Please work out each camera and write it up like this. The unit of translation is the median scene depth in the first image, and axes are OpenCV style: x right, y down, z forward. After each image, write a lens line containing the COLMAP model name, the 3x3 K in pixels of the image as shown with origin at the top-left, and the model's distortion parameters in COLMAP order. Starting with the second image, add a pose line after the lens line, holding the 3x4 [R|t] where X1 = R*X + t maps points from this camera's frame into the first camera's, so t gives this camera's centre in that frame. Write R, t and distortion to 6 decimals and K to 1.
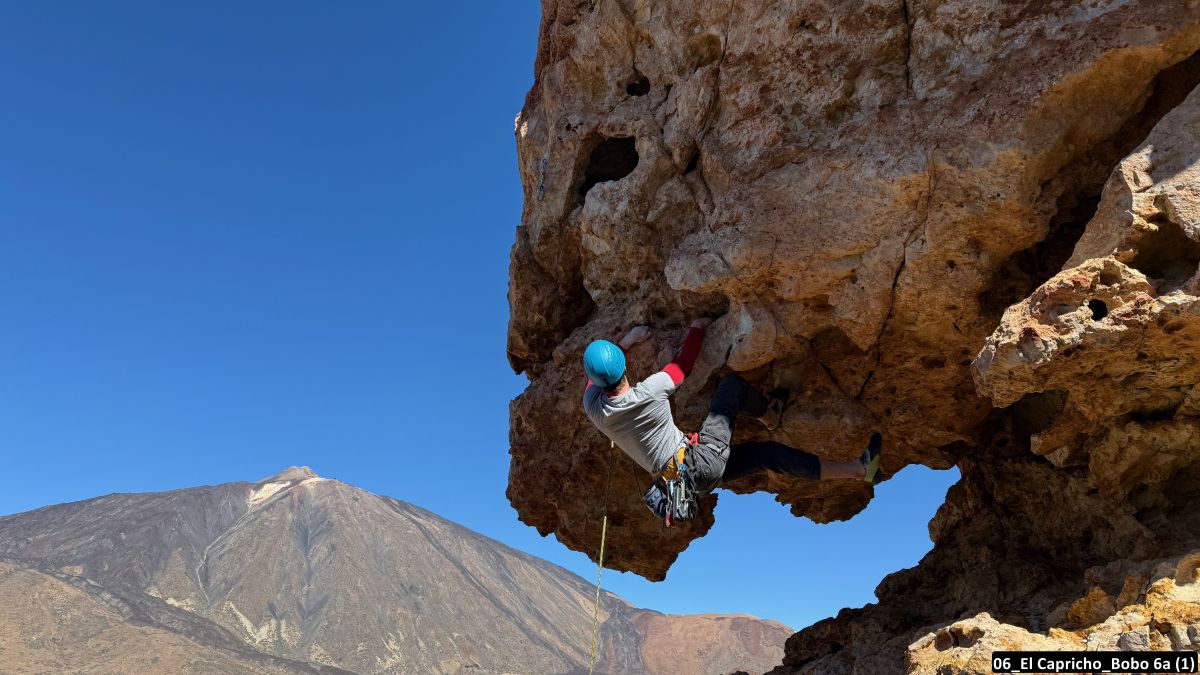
lens RADIAL K [[832.2, 0, 600.4], [0, 832.2, 342.0], [0, 0, 1]] dist [0.156090, -0.313197]
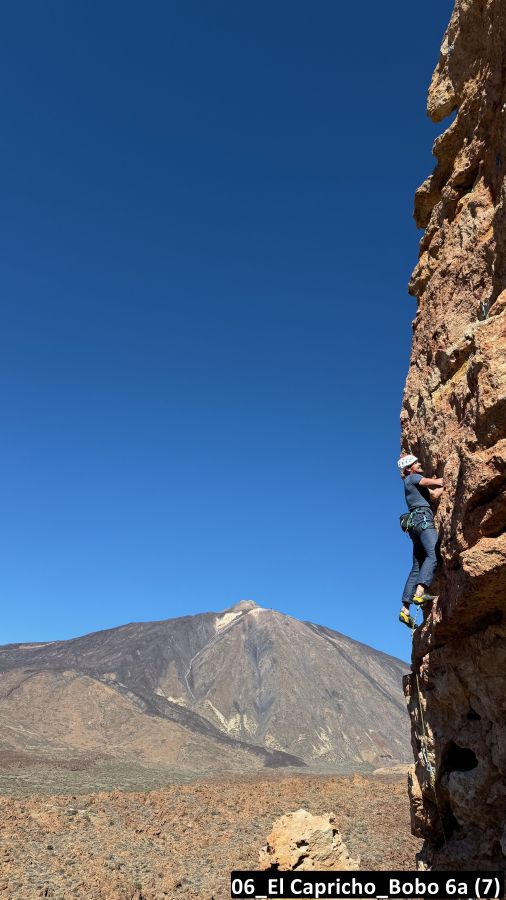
lens RADIAL K [[624.6, 0, 250.0], [0, 624.6, 452.1], [0, 0, 1]] dist [0.082335, -0.122229]
pose [[0.944434, -0.101645, -0.312592, 0.075141], [0.075533, 0.992649, -0.094570, -0.789713], [0.319906, 0.065704, 0.945168, -0.481351]]
